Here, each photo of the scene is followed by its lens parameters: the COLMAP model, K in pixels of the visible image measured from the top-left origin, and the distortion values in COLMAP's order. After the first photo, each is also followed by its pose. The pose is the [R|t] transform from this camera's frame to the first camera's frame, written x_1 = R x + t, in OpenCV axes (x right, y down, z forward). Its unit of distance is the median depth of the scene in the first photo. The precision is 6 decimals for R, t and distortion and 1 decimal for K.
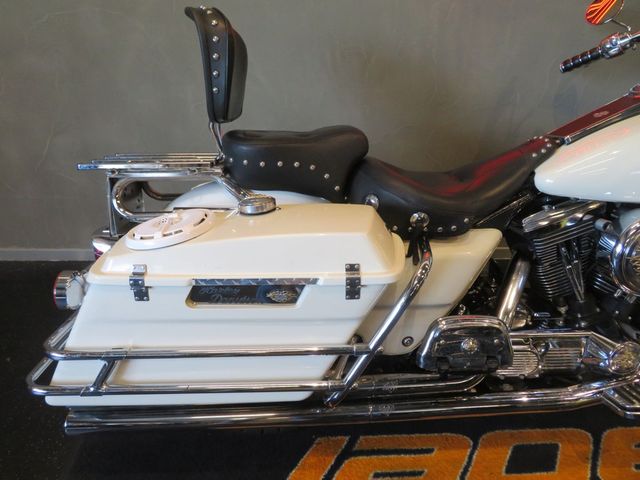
lens RADIAL K [[455.1, 0, 320.0], [0, 455.1, 240.0], [0, 0, 1]] dist [-0.001013, 0.007652]
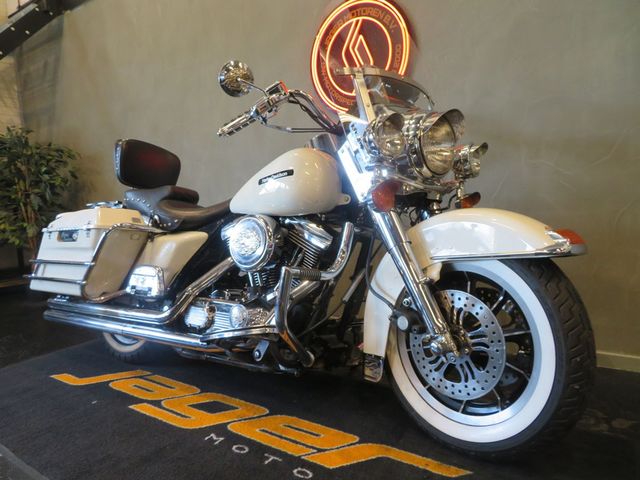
lens RADIAL K [[455.1, 0, 320.0], [0, 455.1, 240.0], [0, 0, 1]] dist [-0.001013, 0.007652]
pose [[0.775171, -0.003967, -0.631739, 1.712704], [-0.237148, 0.925025, -0.296800, 0.385957], [0.585552, 0.379886, 0.716111, 0.053467]]
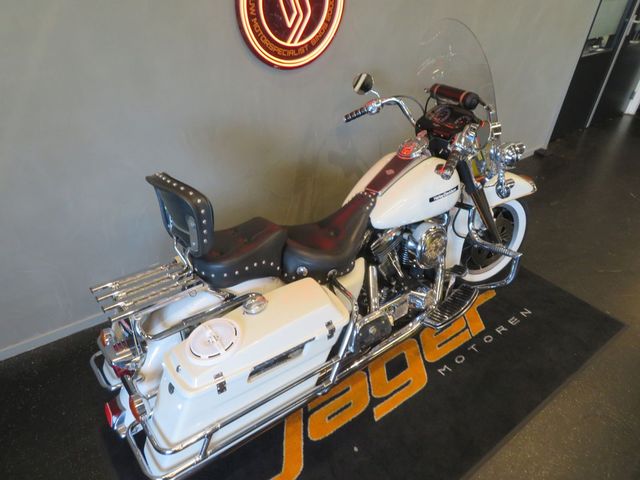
lens RADIAL K [[455.1, 0, 320.0], [0, 455.1, 240.0], [0, 0, 1]] dist [-0.001013, 0.007652]
pose [[0.828870, -0.300631, 0.471801, -0.507574], [0.234416, 0.952373, 0.195022, -0.439498], [-0.507961, -0.051050, 0.859866, -0.372549]]
